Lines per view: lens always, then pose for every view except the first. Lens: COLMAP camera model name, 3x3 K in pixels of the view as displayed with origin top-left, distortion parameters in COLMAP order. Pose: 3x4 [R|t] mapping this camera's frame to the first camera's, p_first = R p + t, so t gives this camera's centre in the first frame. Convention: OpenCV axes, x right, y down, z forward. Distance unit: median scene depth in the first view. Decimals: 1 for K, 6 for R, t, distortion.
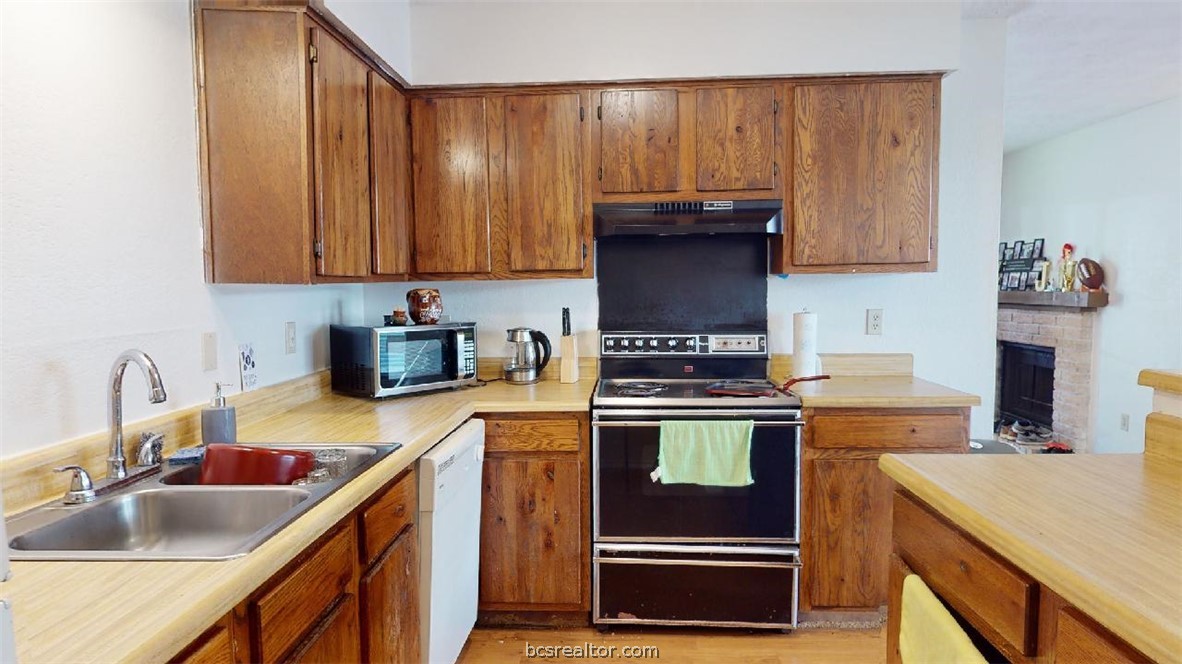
lens RADIAL K [[697.4, 0, 591.0], [0, 697.4, 332.0], [0, 0, 1]] dist [0.000279, -0.000055]
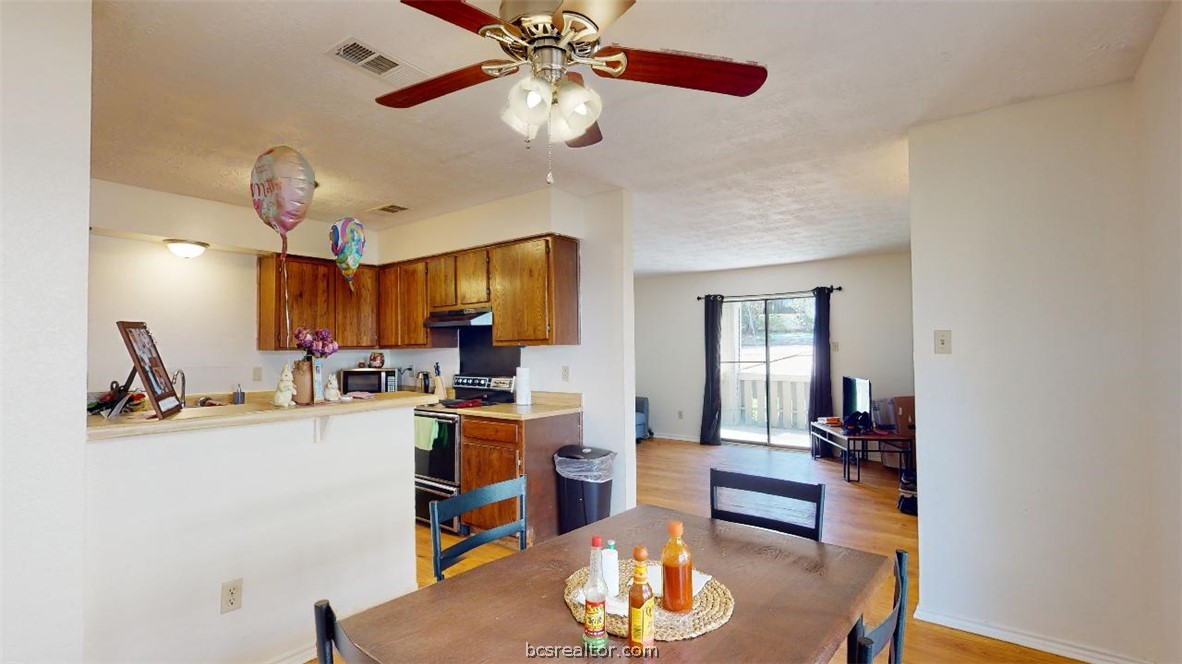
lens RADIAL K [[546.9, 0, 591.7], [0, 546.9, 334.8], [0, 0, 1]] dist [-0.000260, -0.000185]
pose [[0.818694, -0.013429, -0.574072, 1.318161], [-0.036353, 0.996509, -0.075154, -0.011908], [0.573078, 0.082397, 0.815348, -0.053780]]
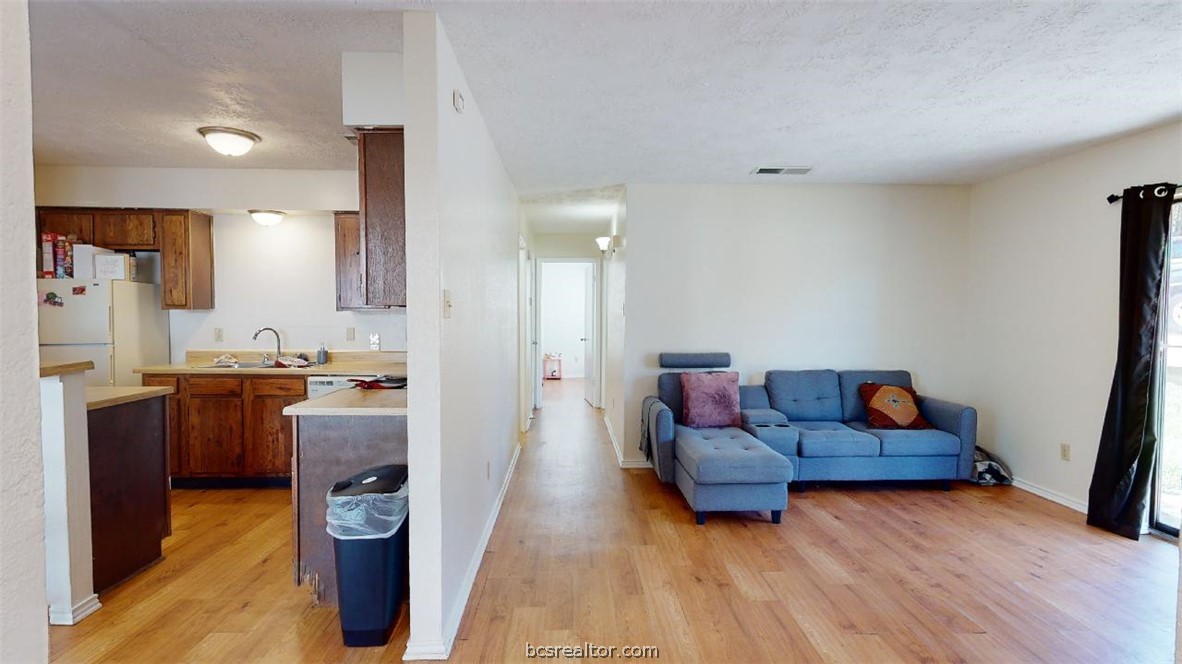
lens RADIAL K [[603.8, 0, 591.0], [0, 603.8, 332.0], [0, 0, 1]] dist [0.000983, -0.000121]
pose [[0.083477, 0.037546, -0.995802, 1.433118], [-0.067296, 0.997221, 0.031958, -0.092282], [0.994235, 0.064346, 0.085772, 1.240046]]
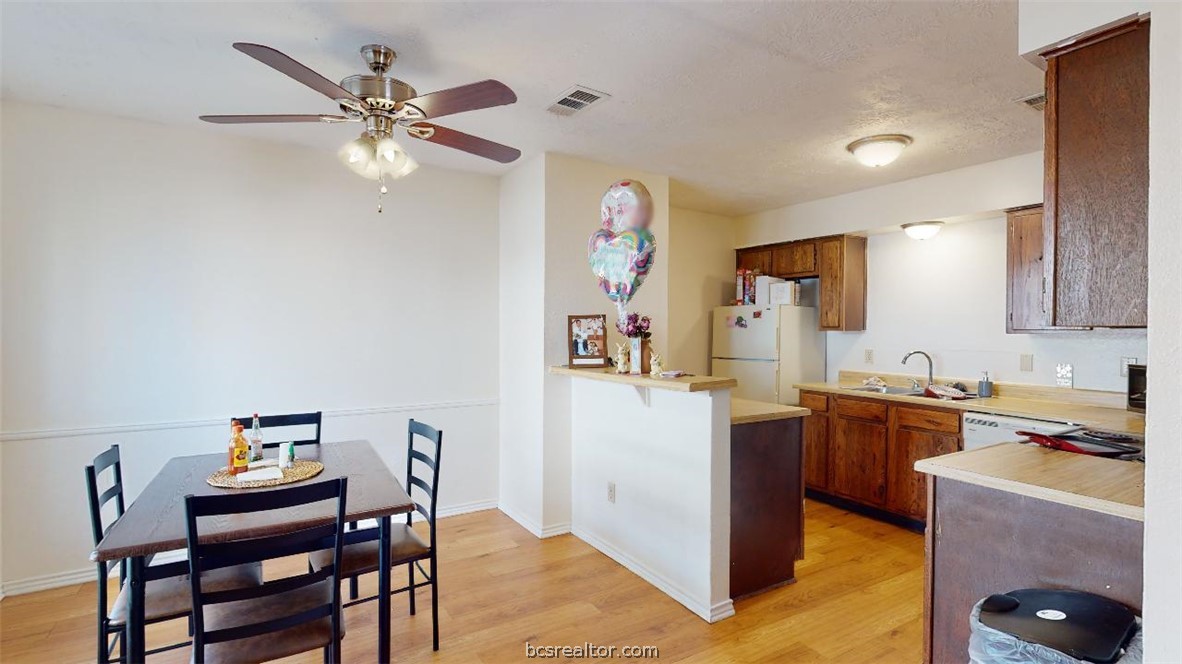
lens RADIAL K [[546.9, 0, 591.7], [0, 546.9, 334.8], [0, 0, 1]] dist [-0.000260, -0.000185]
pose [[-0.825608, 0.002562, -0.564239, 1.147544], [-0.042030, 0.996932, 0.066026, -0.087782], [0.562677, 0.078227, -0.822967, 1.159026]]
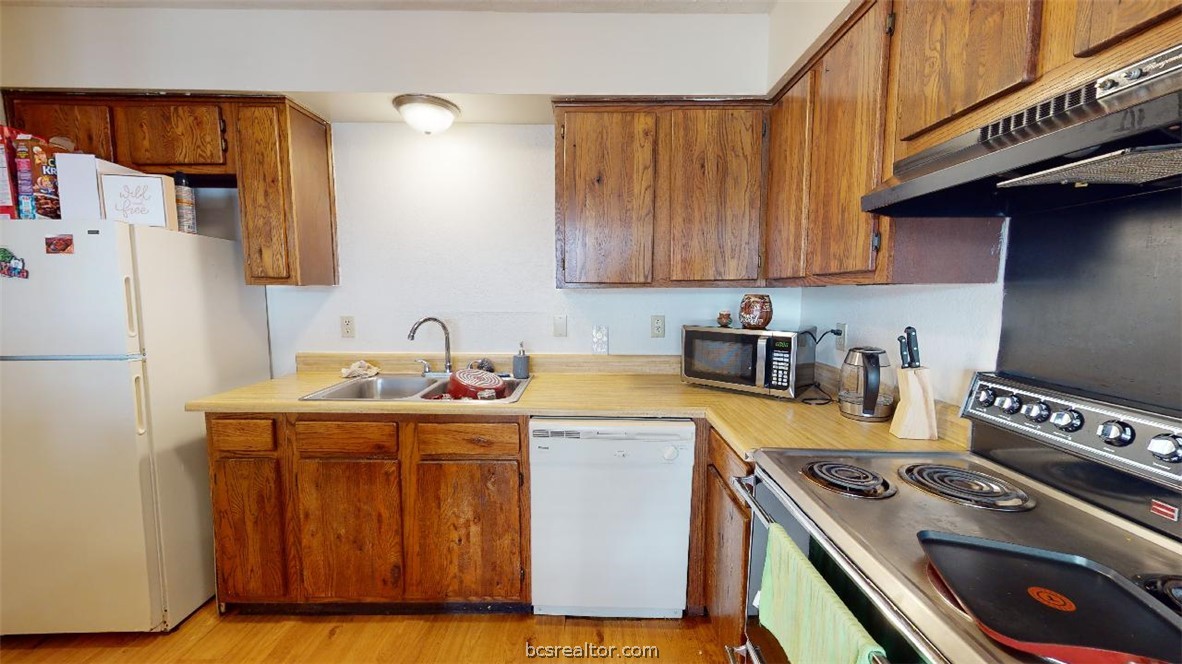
lens RADIAL K [[434.8, 0, 590.4], [0, 434.8, 333.5], [0, 0, 1]] dist [0.000063, 0.000114]
pose [[0.050051, 0.106829, -0.993017, 0.386067], [-0.068599, 0.992283, 0.103292, -0.053570], [0.996388, 0.062950, 0.056993, 0.703069]]
